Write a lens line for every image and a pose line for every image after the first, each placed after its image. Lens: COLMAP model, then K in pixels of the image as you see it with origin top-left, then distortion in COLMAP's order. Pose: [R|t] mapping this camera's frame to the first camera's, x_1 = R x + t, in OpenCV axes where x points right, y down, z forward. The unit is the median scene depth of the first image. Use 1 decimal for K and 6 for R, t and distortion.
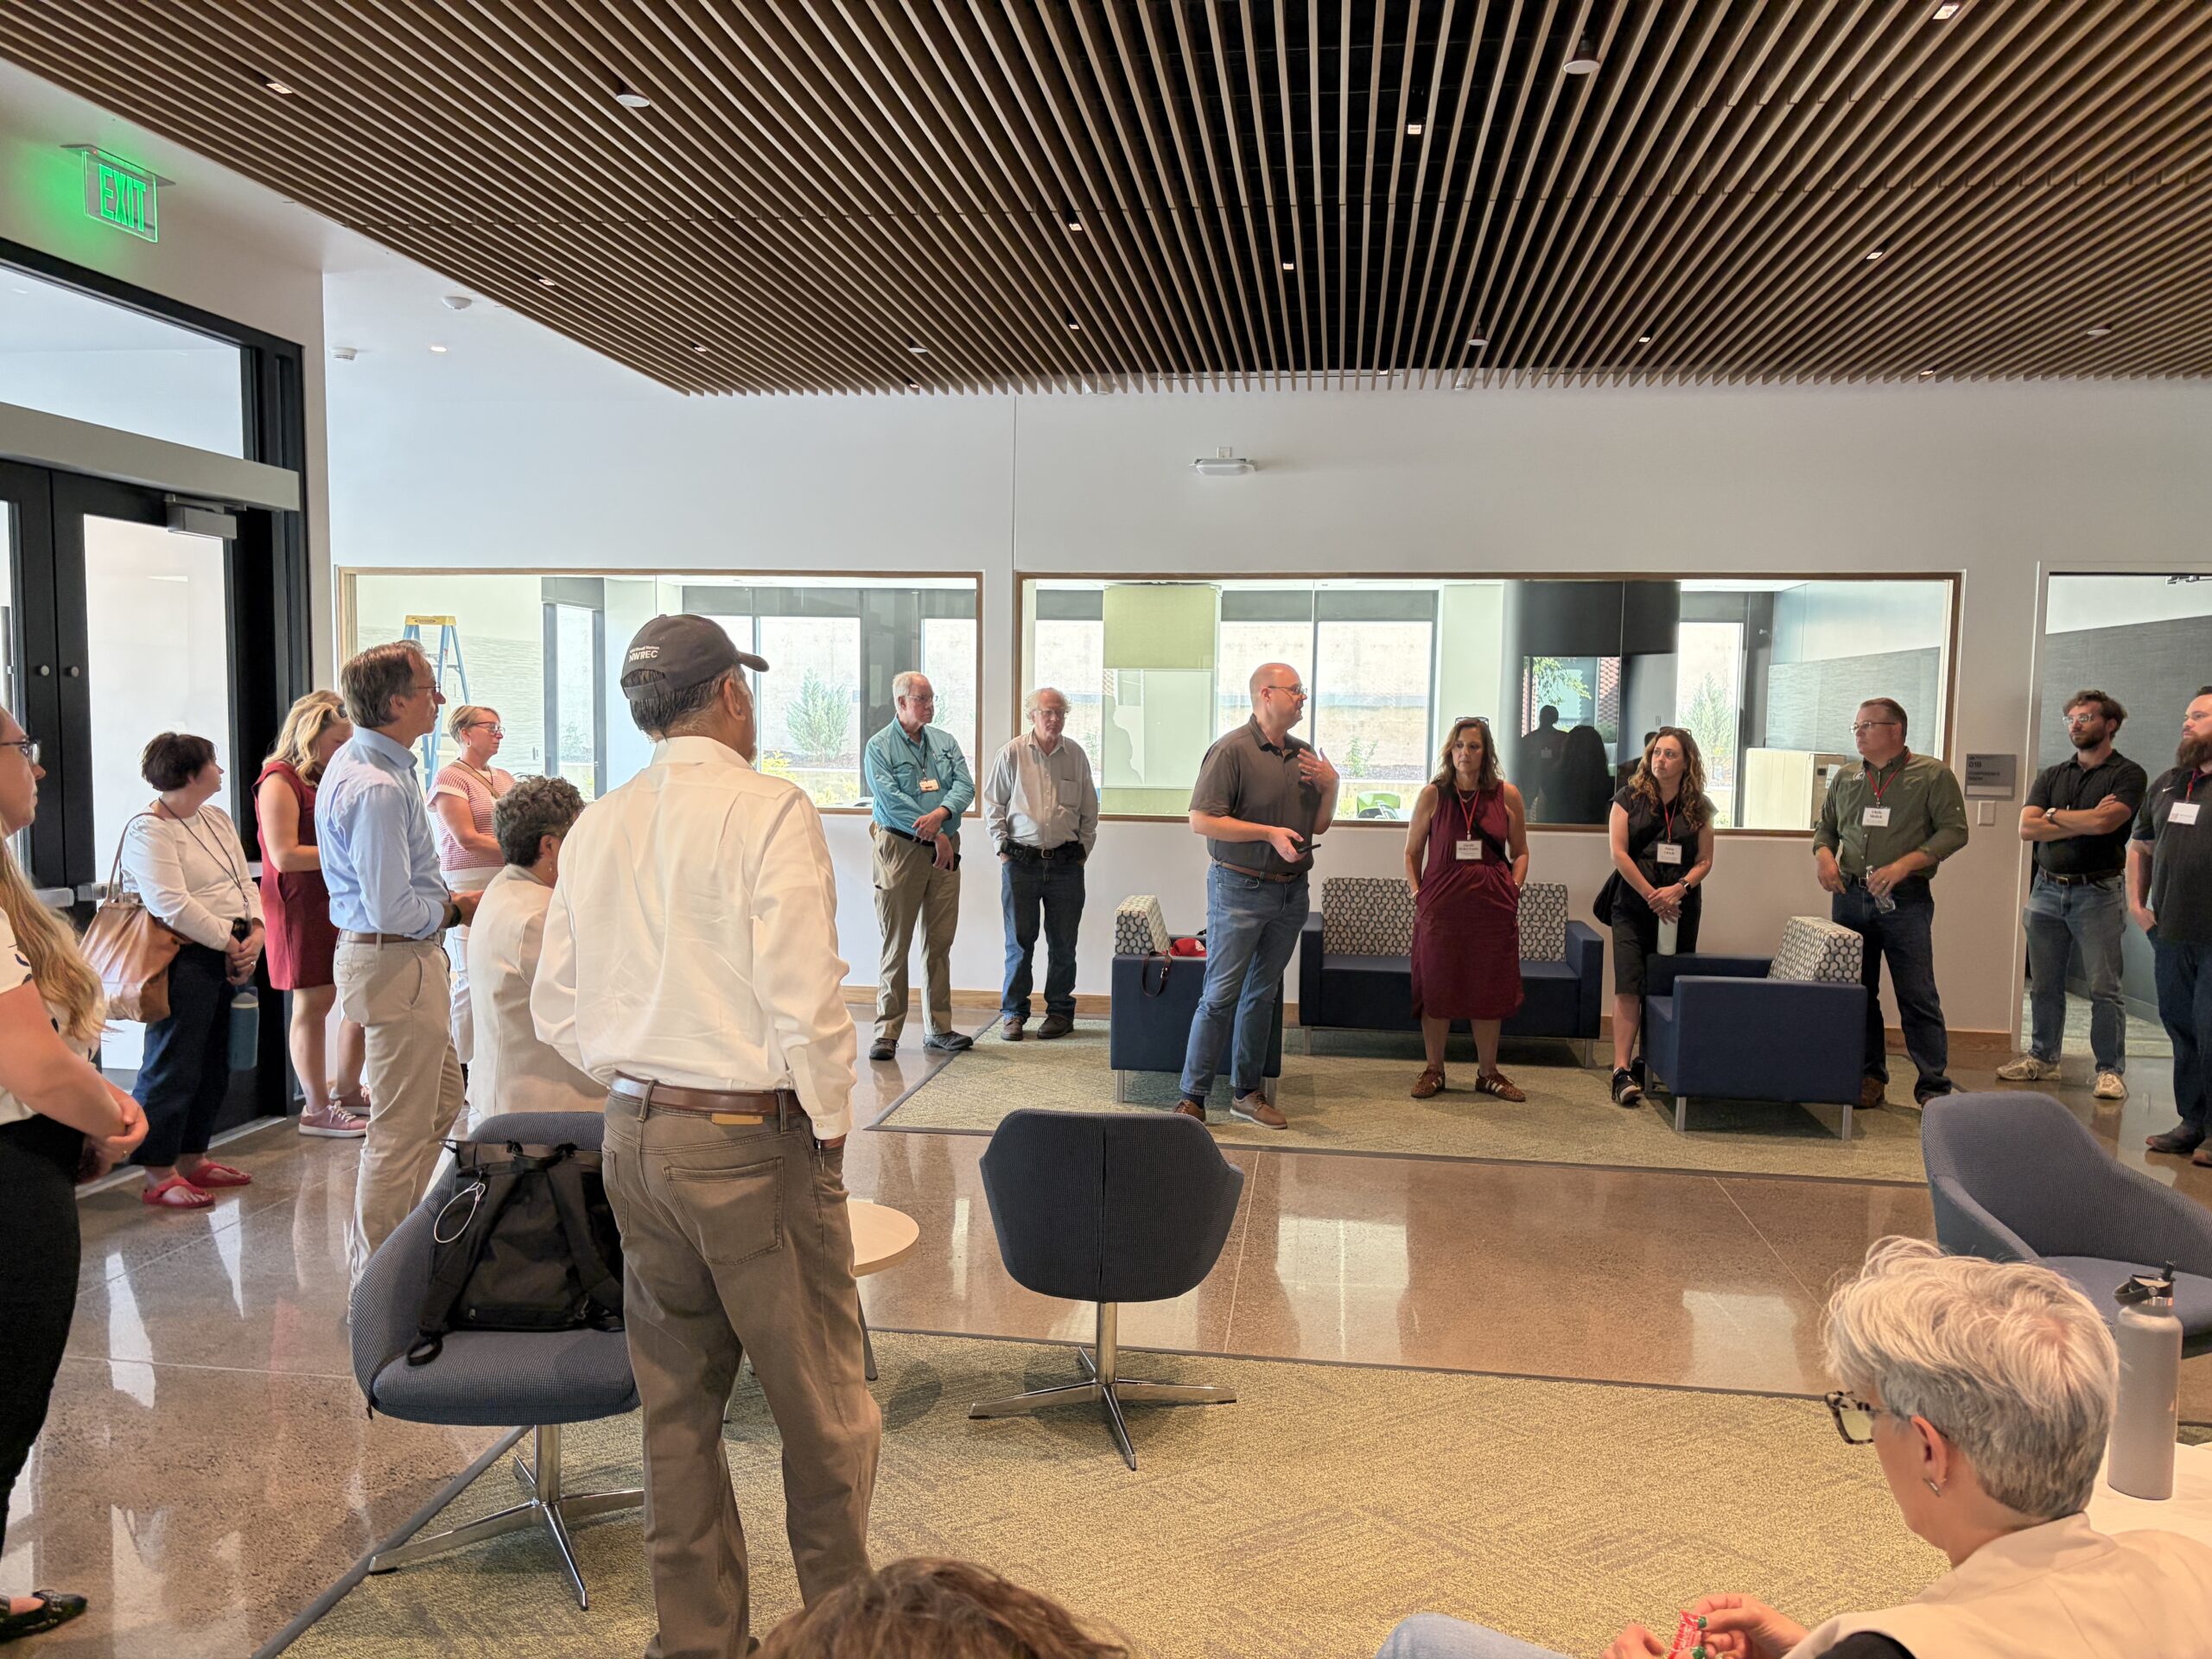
lens RADIAL K [[1684.3, 0, 1101.5], [0, 1684.3, 850.1], [0, 0, 1]] dist [0.043779, -0.011656]
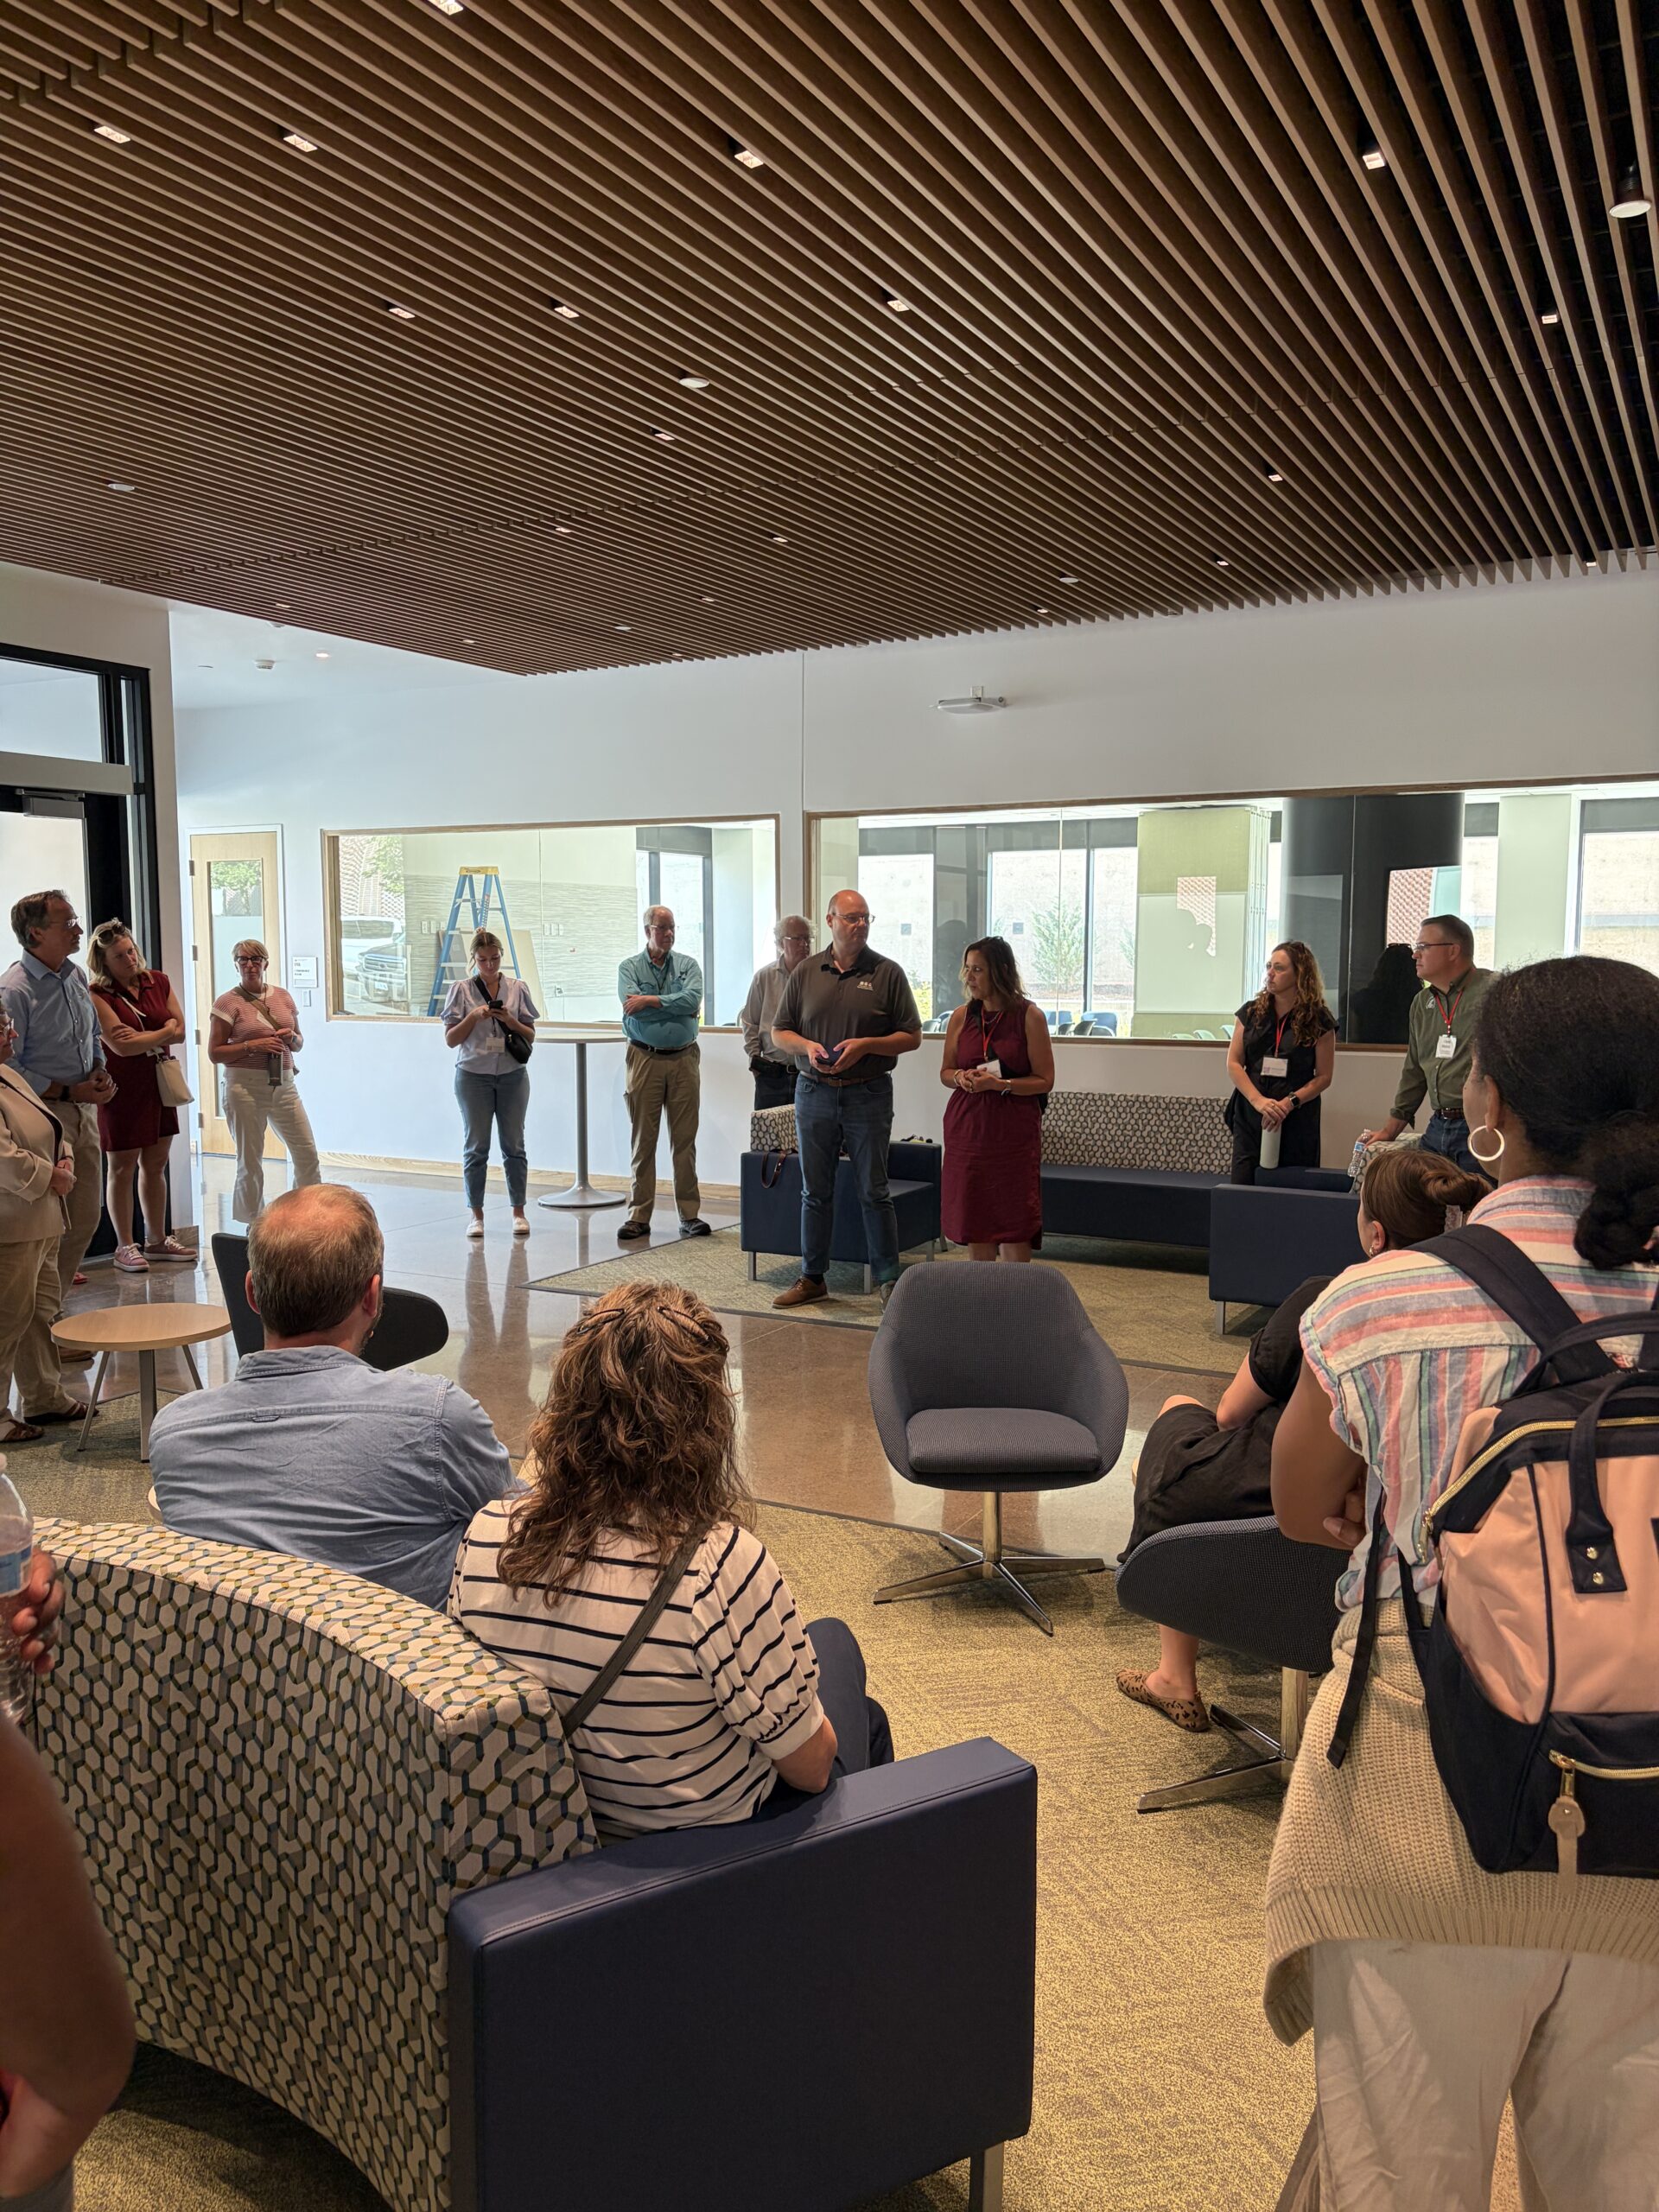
lens RADIAL K [[1684.3, 0, 812.3], [0, 1684.3, 1110.6], [0, 0, 1]] dist [0.043779, -0.011656]
pose [[0.934697, 0.020988, -0.354825, 0.391597], [-0.015174, 0.999701, 0.019160, 0.010986], [0.355121, -0.012524, 0.934736, -0.041918]]
